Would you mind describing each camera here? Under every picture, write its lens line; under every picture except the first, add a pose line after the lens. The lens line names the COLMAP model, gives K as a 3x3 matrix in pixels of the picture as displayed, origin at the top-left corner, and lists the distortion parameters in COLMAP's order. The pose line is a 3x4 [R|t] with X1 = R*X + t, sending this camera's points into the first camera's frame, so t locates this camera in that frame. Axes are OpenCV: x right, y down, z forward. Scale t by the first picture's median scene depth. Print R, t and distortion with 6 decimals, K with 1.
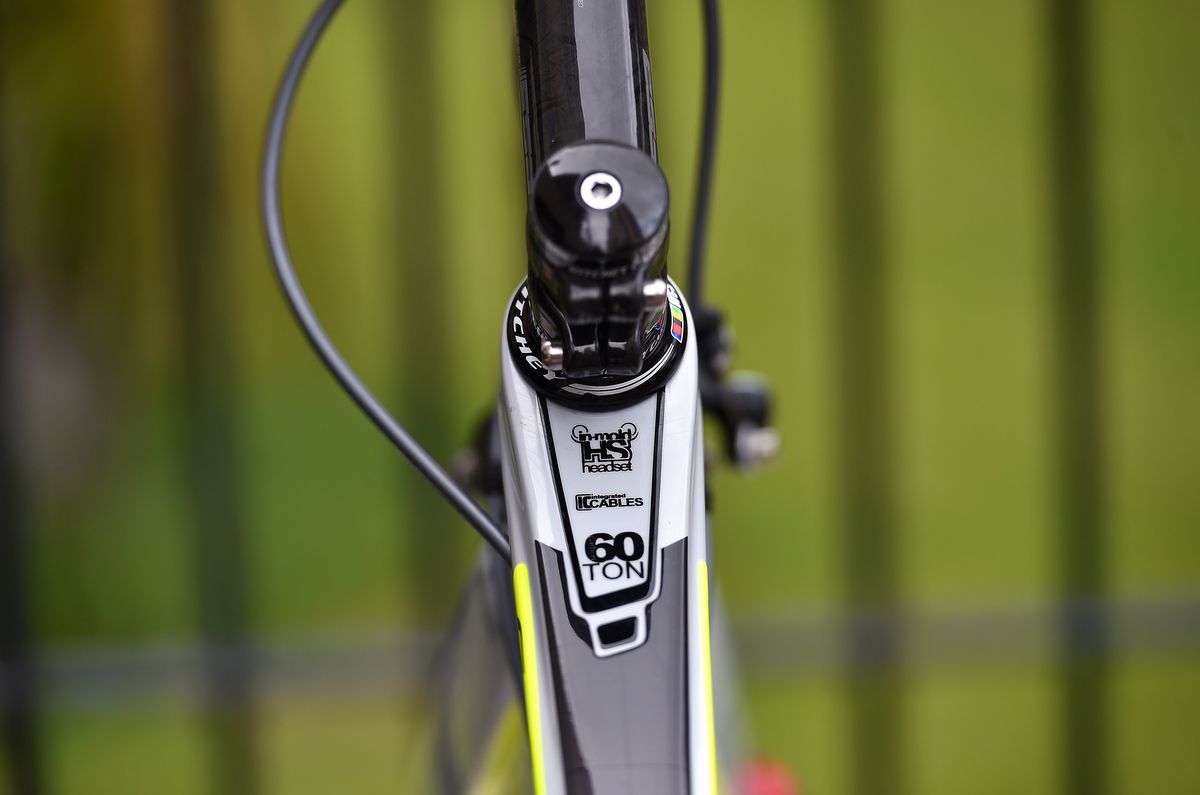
lens RADIAL K [[6128.9, 0, 595.4], [0, 6128.9, 409.2], [0, 0, 1]] dist [1.734276, -4.760649]
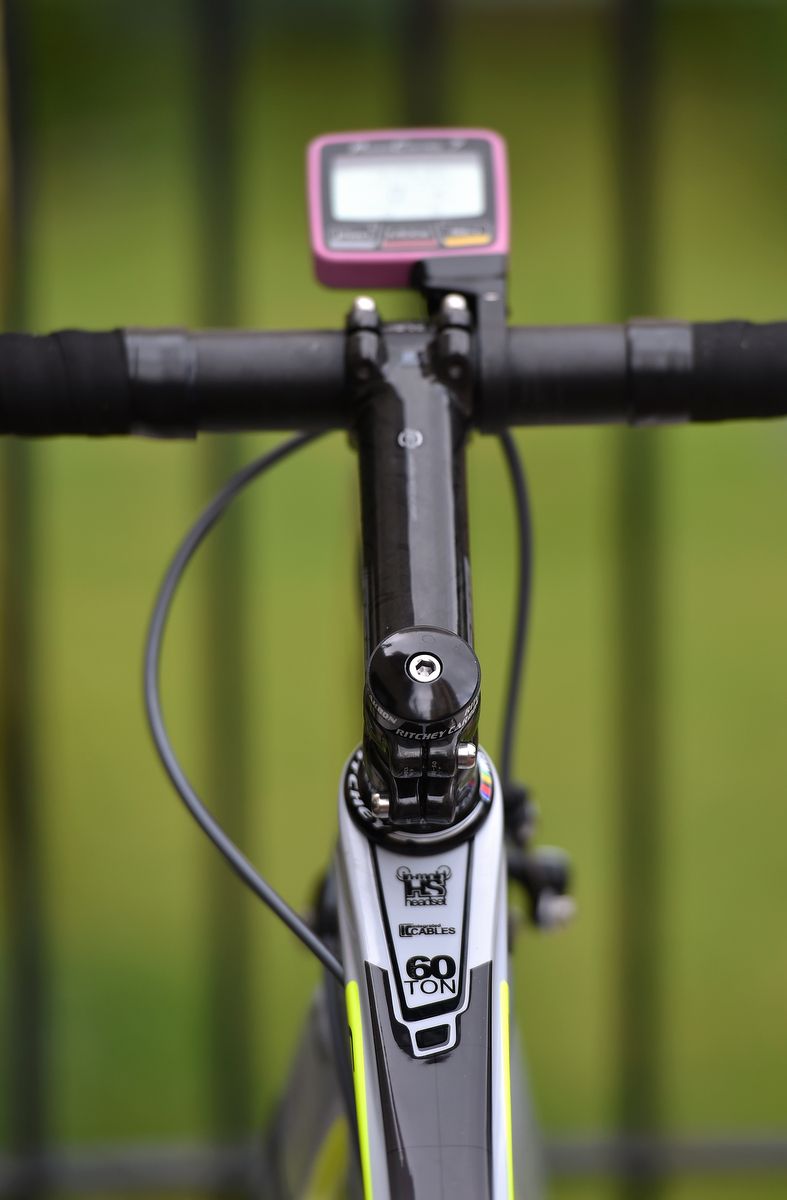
lens RADIAL K [[6914.7, 0, 390.0], [0, 6914.7, 544.8], [0, 0, 1]] dist [45.709820, 1.144265]
pose [[0.999070, 0.042976, -0.003549, -0.002588], [-0.043111, 0.997303, -0.059394, 0.026615], [0.000987, 0.059492, 0.998228, -0.462326]]
